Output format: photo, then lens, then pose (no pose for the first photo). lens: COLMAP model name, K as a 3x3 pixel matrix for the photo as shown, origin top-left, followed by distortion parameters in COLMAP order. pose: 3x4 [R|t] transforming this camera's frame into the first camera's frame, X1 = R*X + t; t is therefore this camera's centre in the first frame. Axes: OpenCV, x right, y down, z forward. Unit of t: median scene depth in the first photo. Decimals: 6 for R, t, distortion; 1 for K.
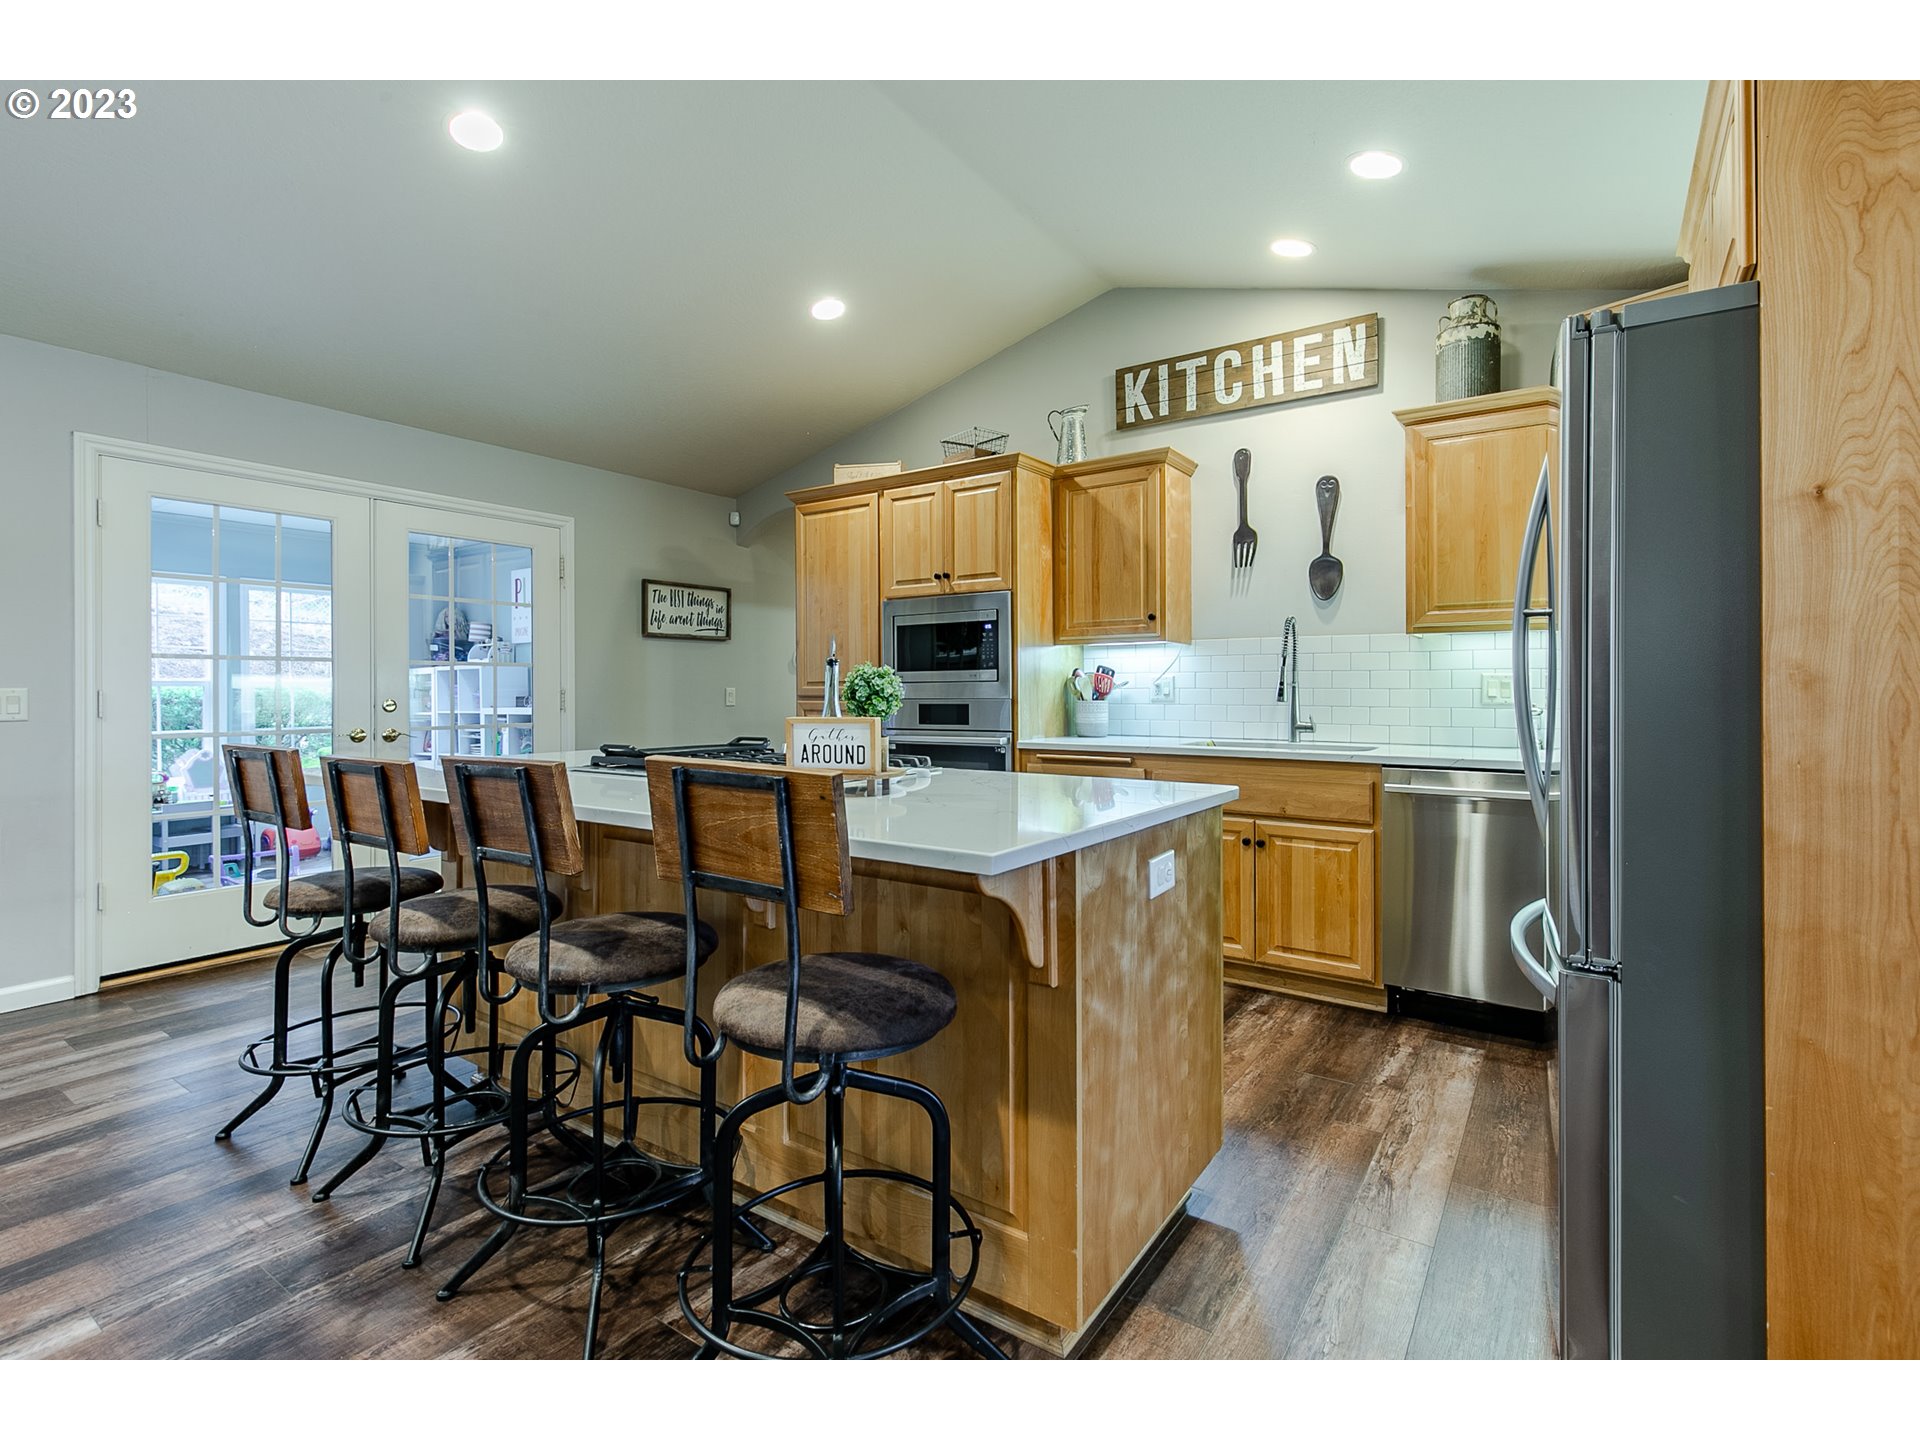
lens RADIAL K [[880.8, 0, 979.3], [0, 880.8, 683.7], [0, 0, 1]] dist [0.010306, -0.000841]
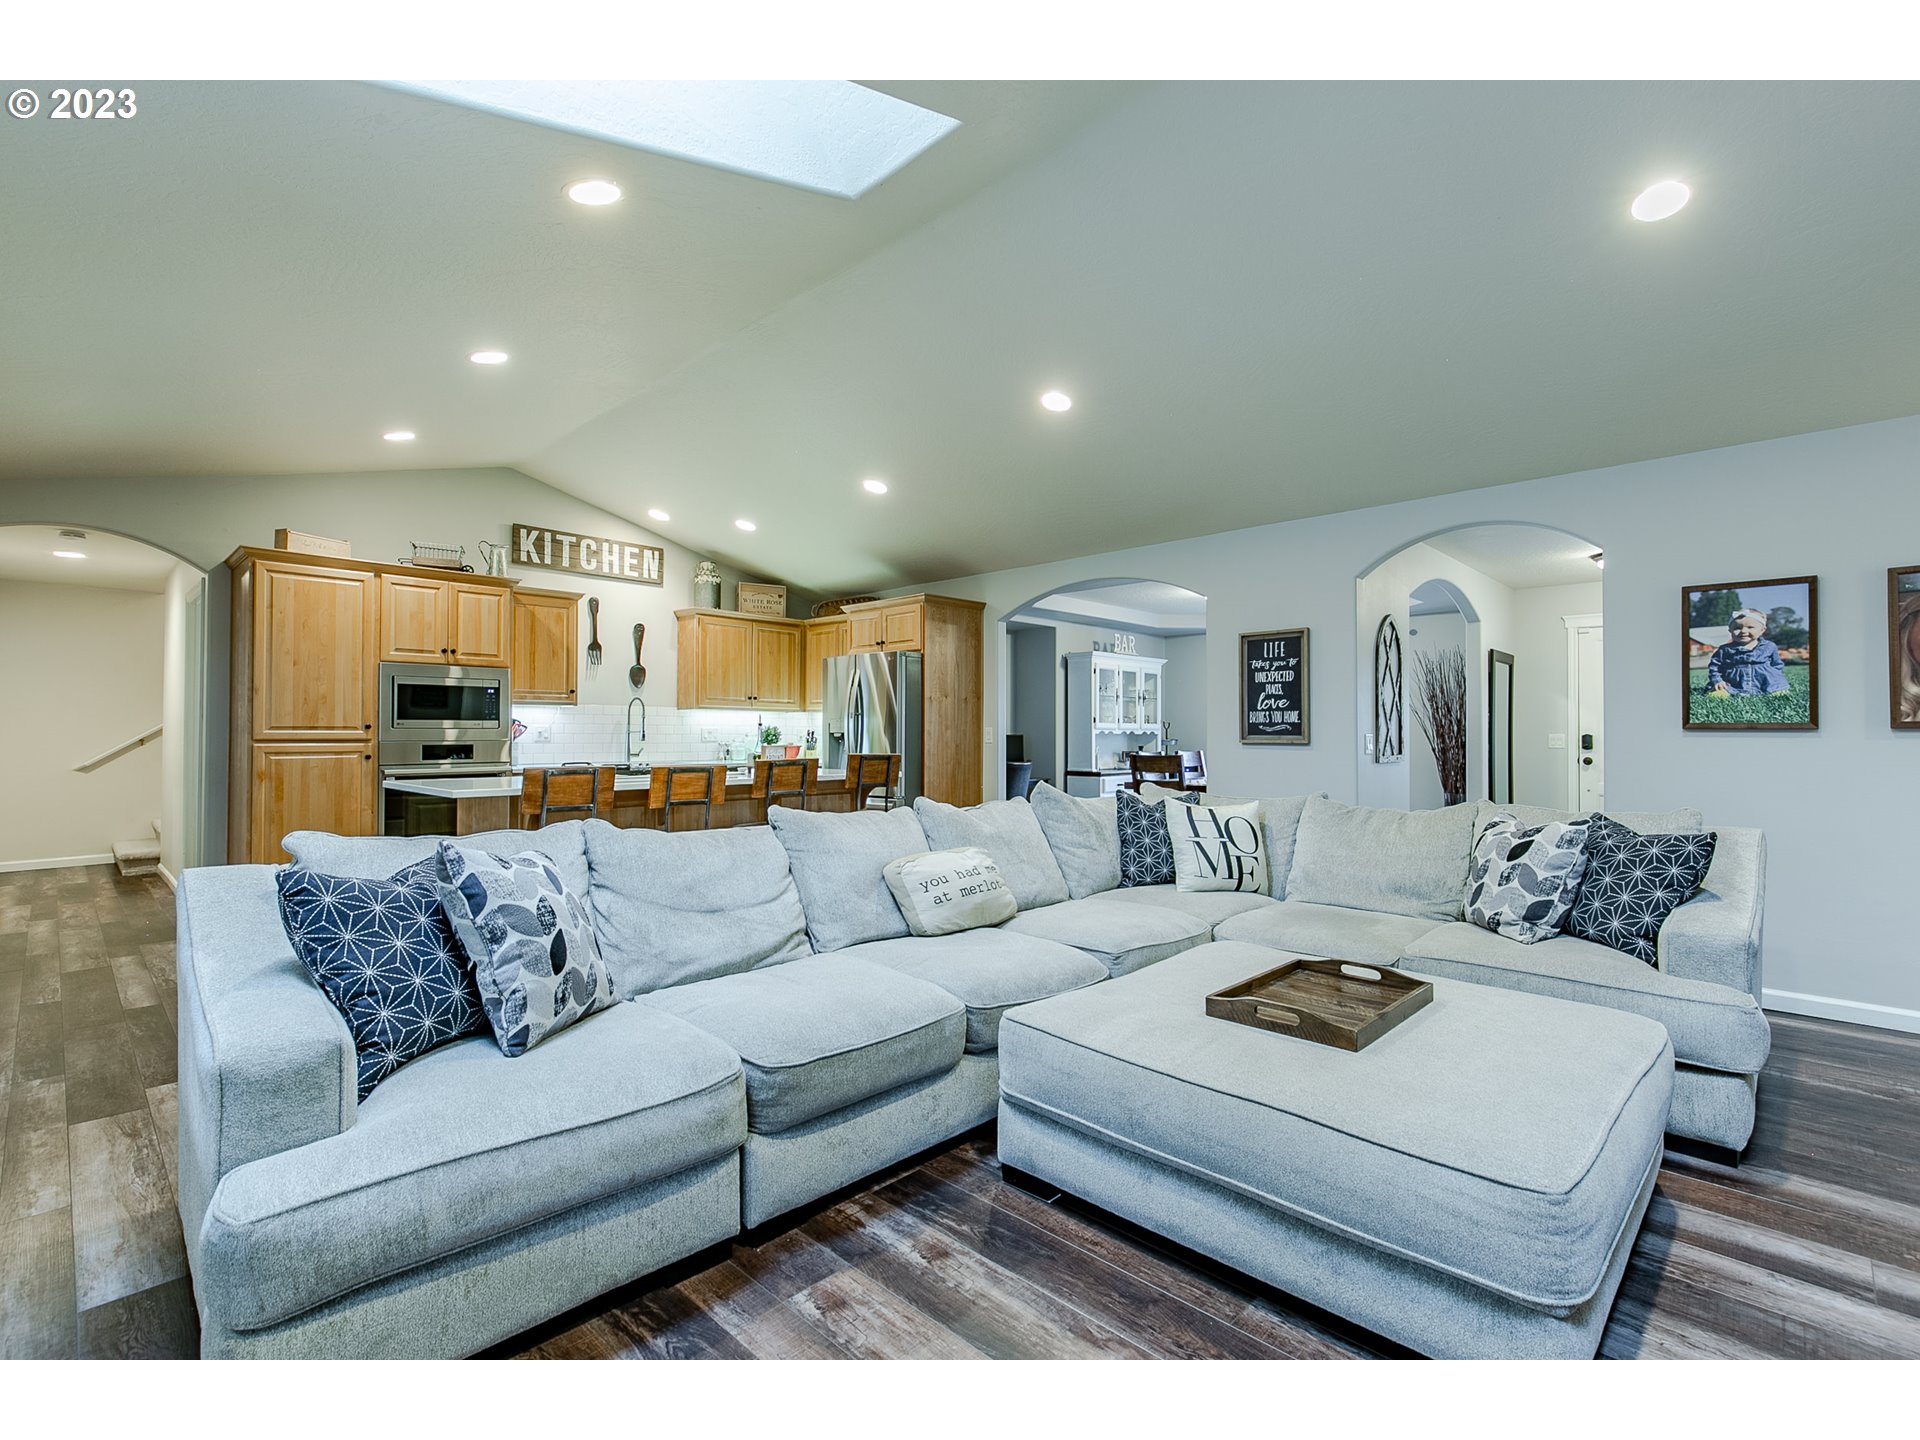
lens RADIAL K [[880.8, 0, 965.2], [0, 880.8, 715.7], [0, 0, 1]] dist [0.010306, -0.000841]
pose [[0.170453, 0.021921, 0.985122, -1.279339], [-0.010142, 0.999739, -0.020492, -0.001668], [-0.985314, -0.006498, 0.170631, -0.028244]]
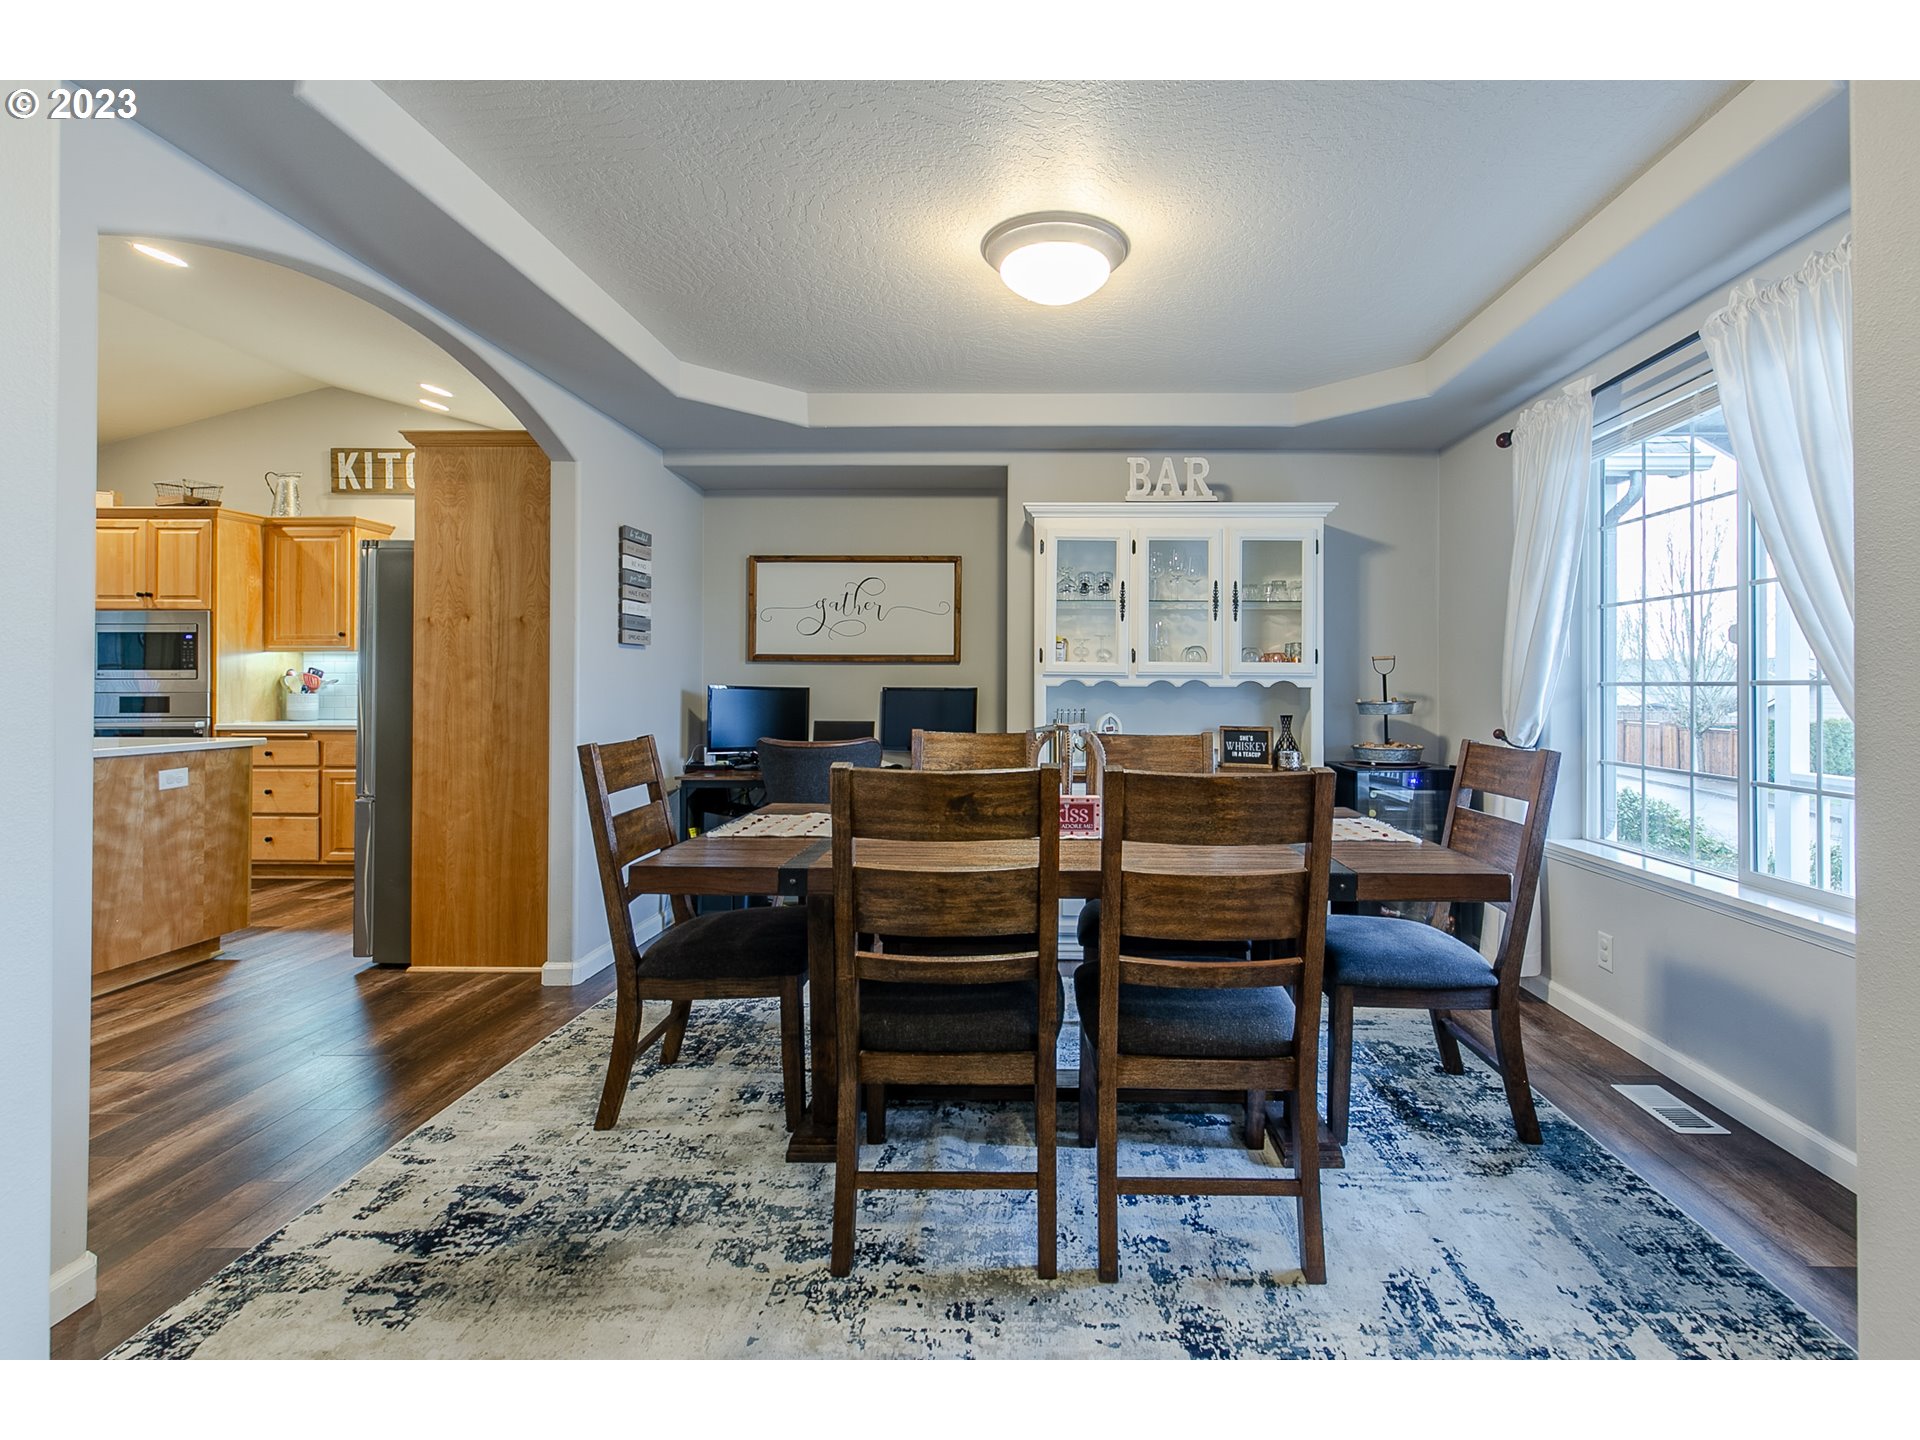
lens RADIAL K [[880.8, 0, 1002.6], [0, 880.8, 674.4], [0, 0, 1]] dist [0.010306, -0.000841]
pose [[0.832587, 0.008997, 0.553822, 0.278924], [-0.007404, 0.999960, -0.005113, -0.011467], [-0.553845, 0.000157, 0.832620, -0.739149]]
